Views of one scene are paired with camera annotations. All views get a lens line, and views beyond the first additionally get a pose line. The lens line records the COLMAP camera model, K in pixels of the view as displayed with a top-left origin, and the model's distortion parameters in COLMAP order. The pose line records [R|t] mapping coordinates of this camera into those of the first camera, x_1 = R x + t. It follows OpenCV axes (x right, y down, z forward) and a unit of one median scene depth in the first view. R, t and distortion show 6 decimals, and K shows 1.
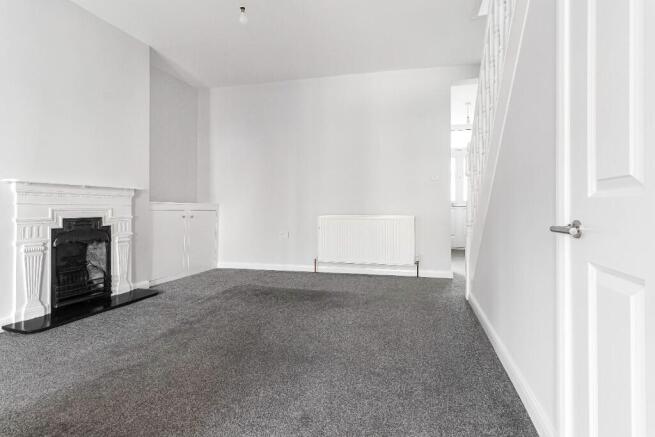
lens RADIAL K [[307.2, 0, 326.7], [0, 307.2, 214.6], [0, 0, 1]] dist [0.002229, -0.000135]
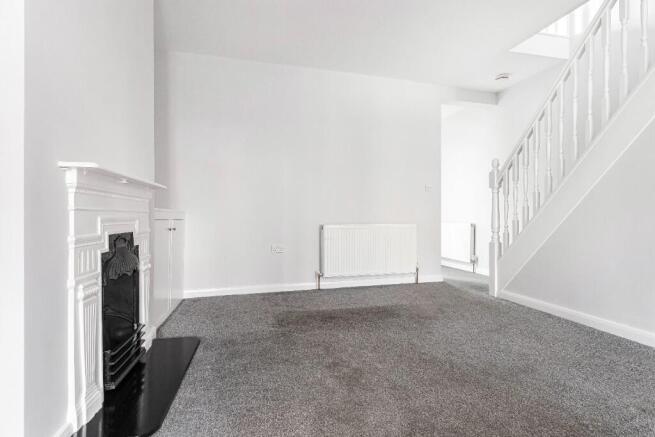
lens RADIAL K [[336.0, 0, 326.3], [0, 336.0, 218.3], [0, 0, 1]] dist [0.024017, 0.000305]
pose [[0.876624, -0.005972, 0.481138, -0.703824], [0.015589, 0.999751, -0.015994, -0.001827], [-0.480923, 0.021521, 0.876499, 0.210388]]
